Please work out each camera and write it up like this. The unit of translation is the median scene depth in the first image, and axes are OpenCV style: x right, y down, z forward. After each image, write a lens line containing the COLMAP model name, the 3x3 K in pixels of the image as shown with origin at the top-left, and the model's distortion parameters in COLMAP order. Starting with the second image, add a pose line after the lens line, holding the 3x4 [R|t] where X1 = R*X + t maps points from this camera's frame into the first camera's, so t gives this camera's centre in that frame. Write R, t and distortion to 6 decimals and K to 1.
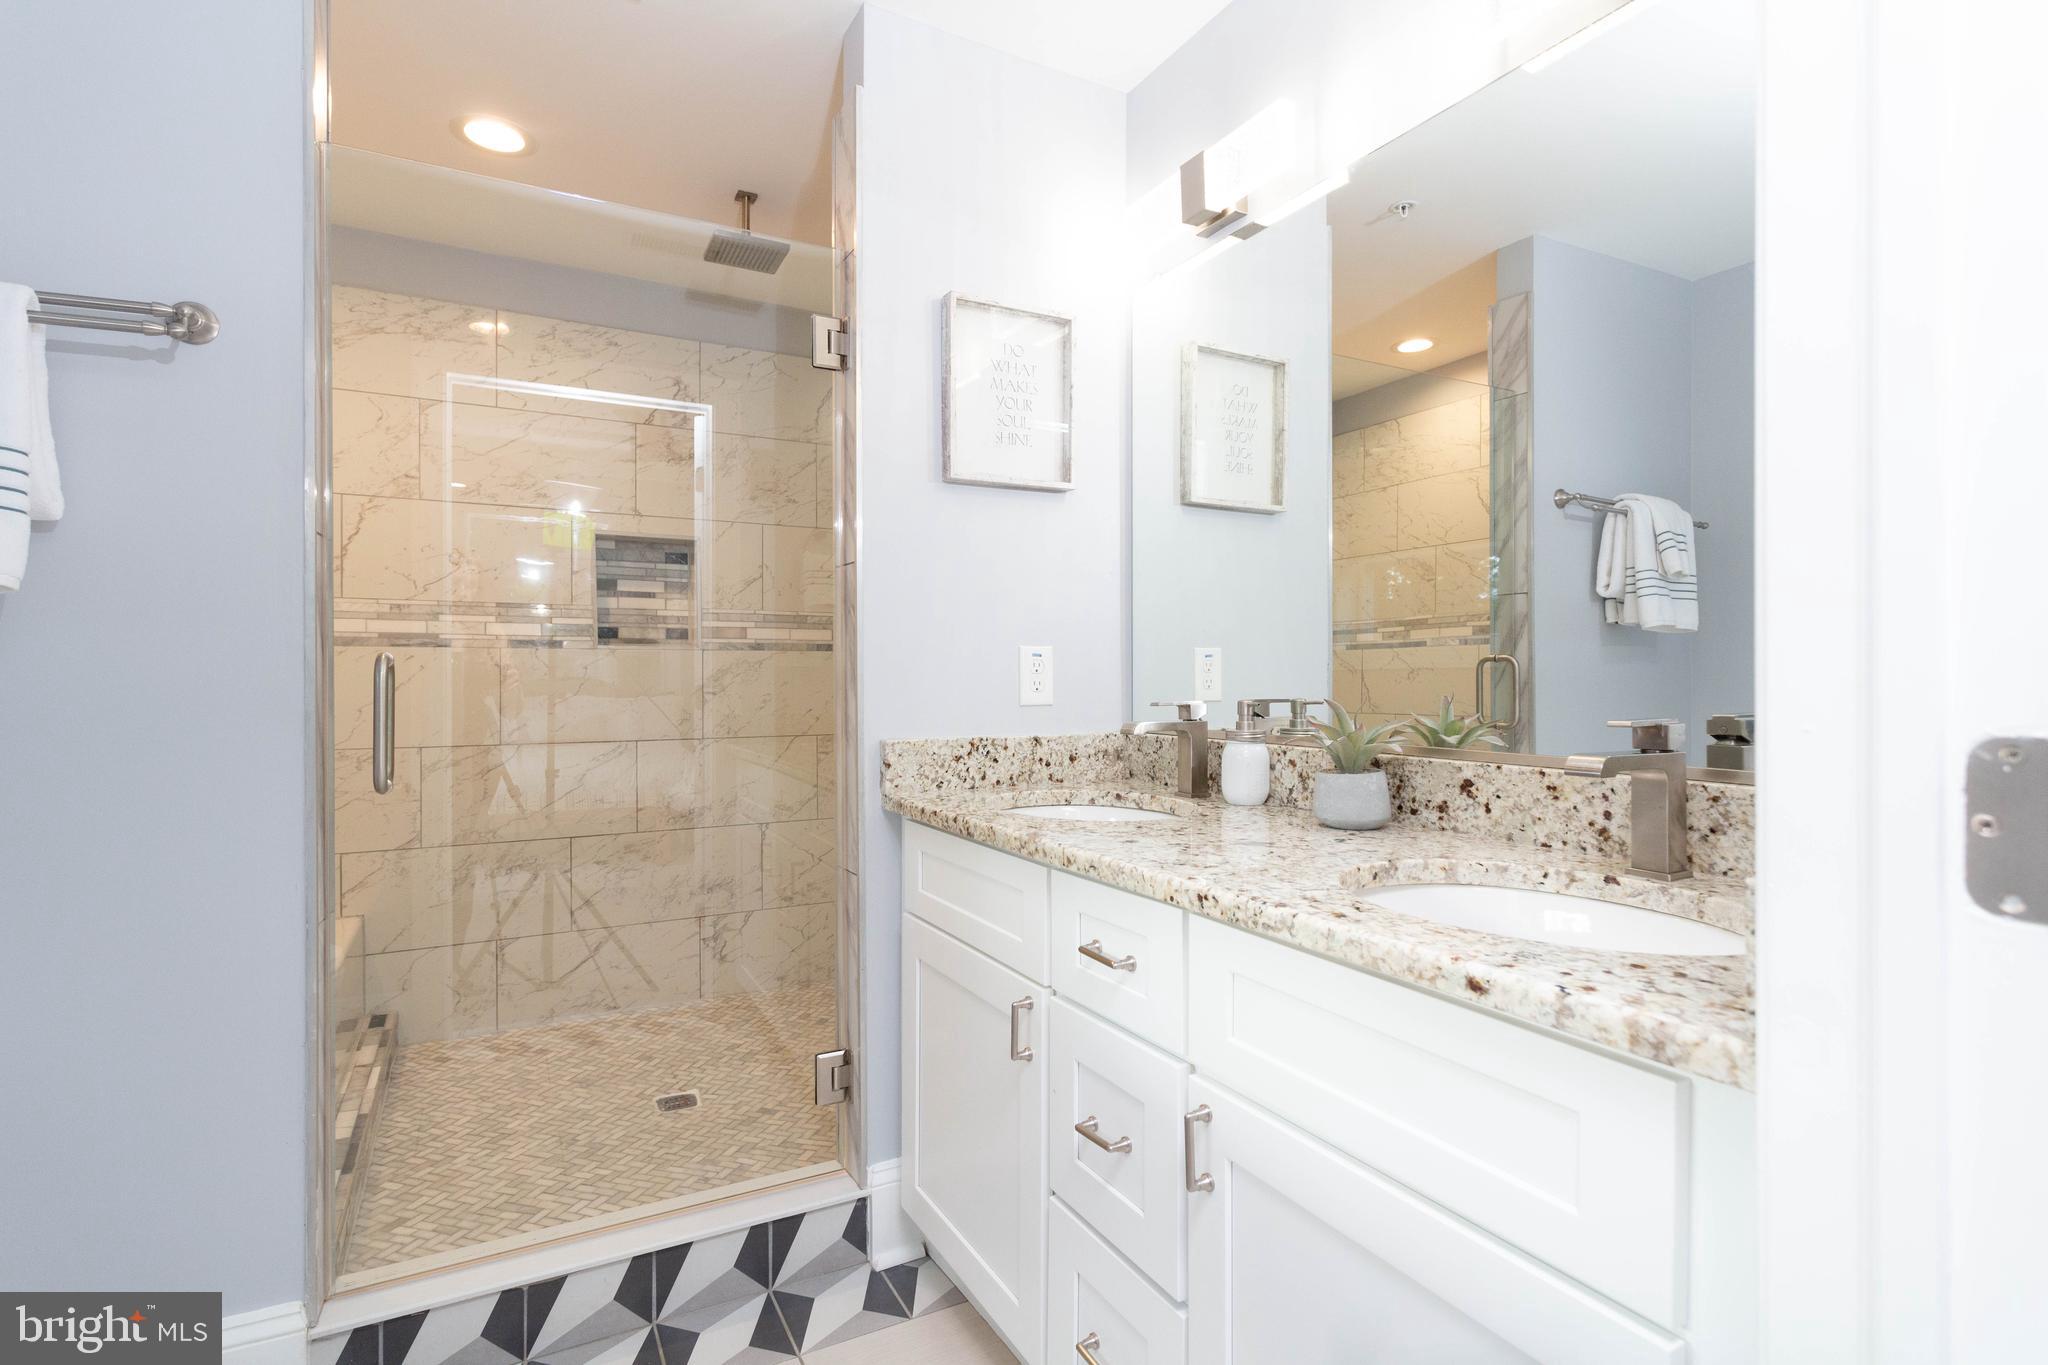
lens RADIAL K [[1107.8, 0, 972.5], [0, 1107.8, 627.8], [0, 0, 1]] dist [-0.003752, 0.004651]
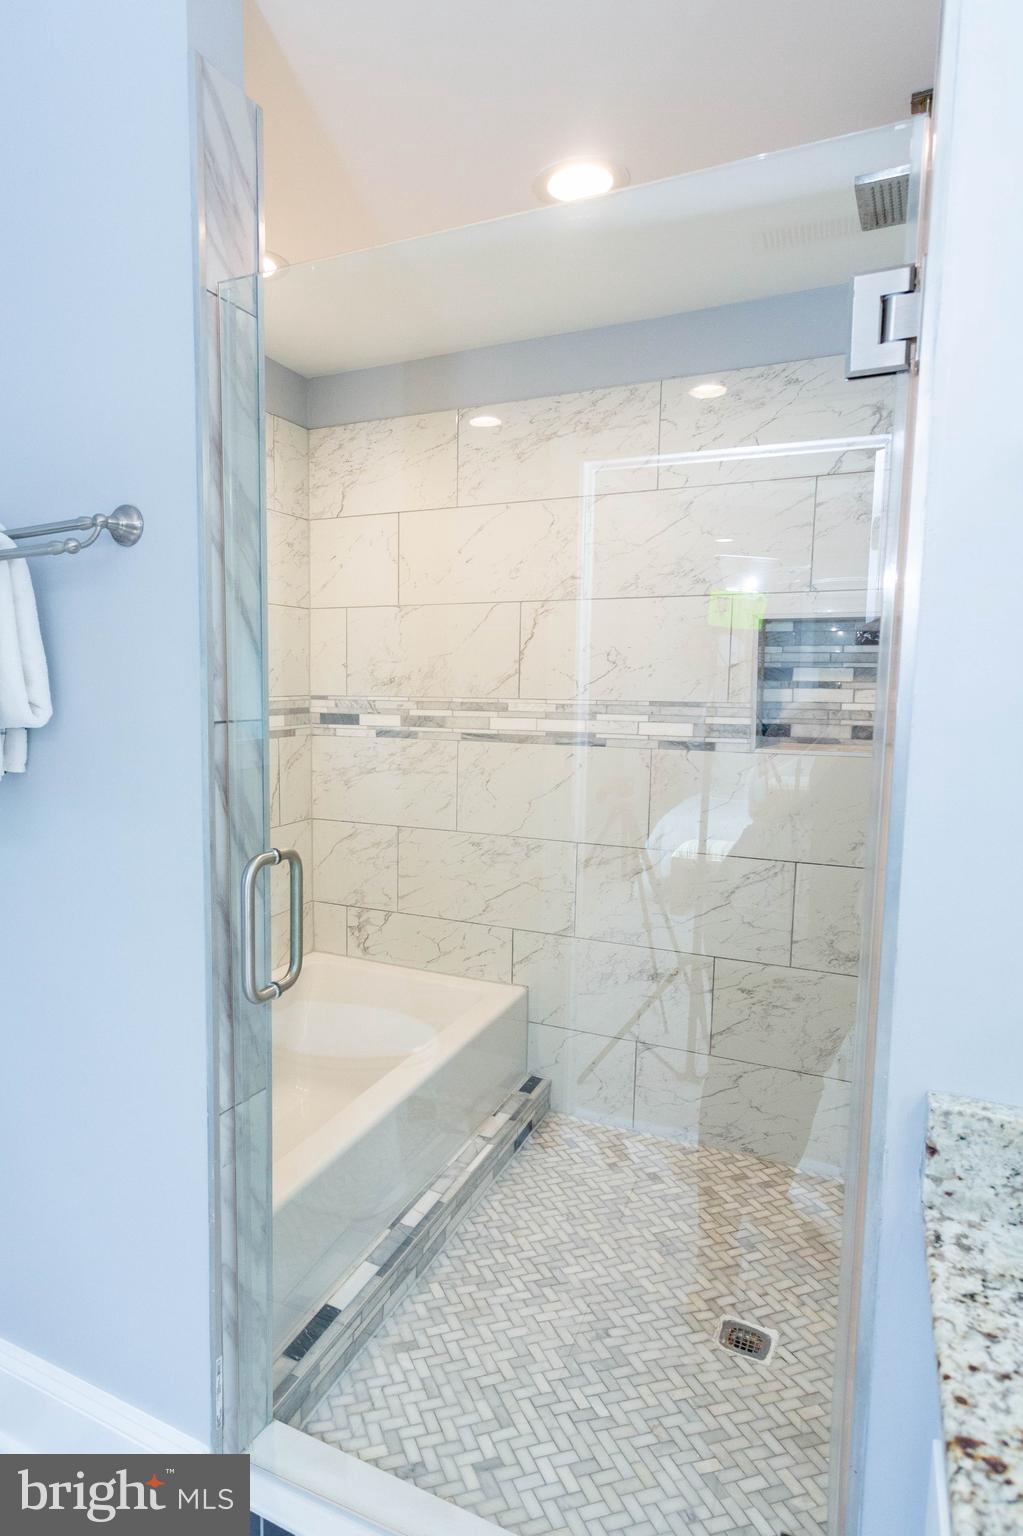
lens RADIAL K [[830.9, 0, 469.6], [0, 830.9, 734.2], [0, 0, 1]] dist [-0.003752, 0.004651]
pose [[0.561505, 0.083963, -0.823203, 0.080829], [0.046930, 0.990006, 0.132986, -0.099447], [0.826142, -0.113305, 0.551953, 0.475986]]
